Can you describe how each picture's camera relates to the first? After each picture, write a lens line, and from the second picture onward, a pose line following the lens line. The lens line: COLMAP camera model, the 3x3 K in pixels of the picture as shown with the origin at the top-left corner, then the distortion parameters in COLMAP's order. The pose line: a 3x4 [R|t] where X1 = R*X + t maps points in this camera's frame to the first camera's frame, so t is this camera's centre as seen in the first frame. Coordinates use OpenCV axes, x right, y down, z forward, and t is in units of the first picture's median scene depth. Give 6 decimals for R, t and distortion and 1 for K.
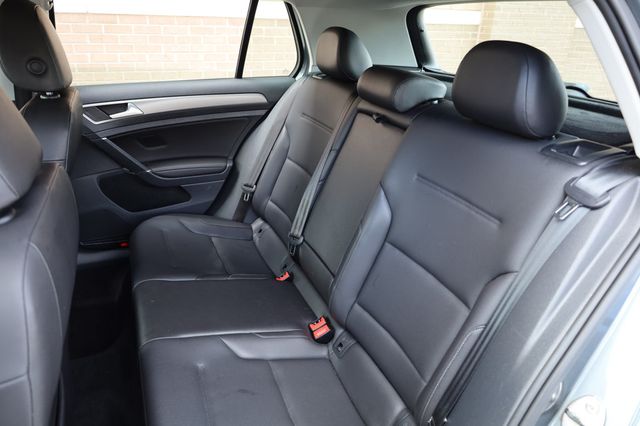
lens RADIAL K [[433.3, 0, 321.1], [0, 433.3, 214.3], [0, 0, 1]] dist [-0.012946, 0.006212]
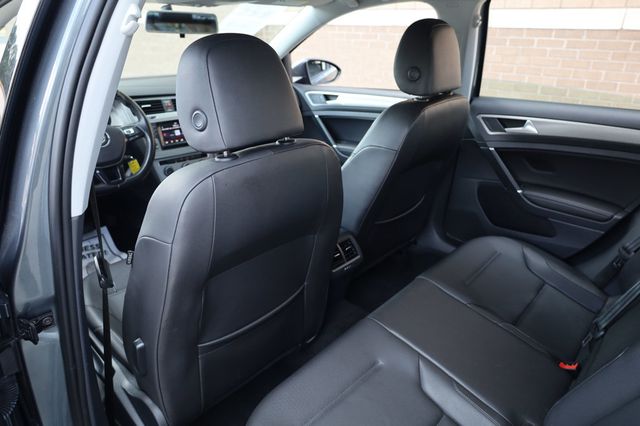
lens RADIAL K [[433.3, 0, 323.0], [0, 433.3, 219.1], [0, 0, 1]] dist [-0.012946, 0.006212]
pose [[0.406666, 0.349868, -0.843928, 0.273672], [-0.369477, 0.907831, 0.198319, -0.078176], [0.835529, 0.231162, 0.498452, 0.181355]]
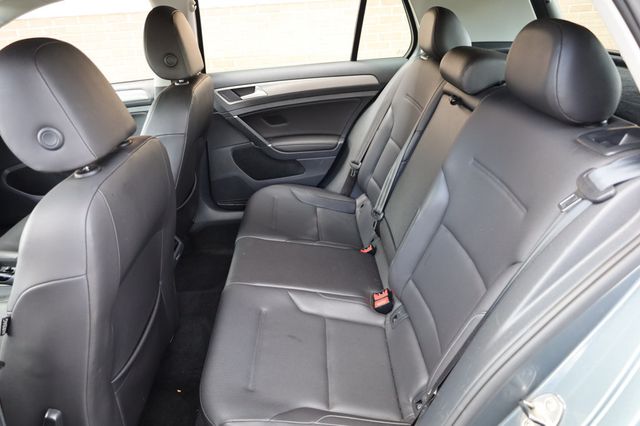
lens RADIAL K [[433.3, 0, 323.6], [0, 433.3, 214.9], [0, 0, 1]] dist [-0.012946, 0.006212]
pose [[0.927751, 0.094486, -0.361041, 0.181225], [-0.076470, 0.995022, 0.063900, -0.000437], [0.365281, -0.031674, 0.930358, -0.030433]]
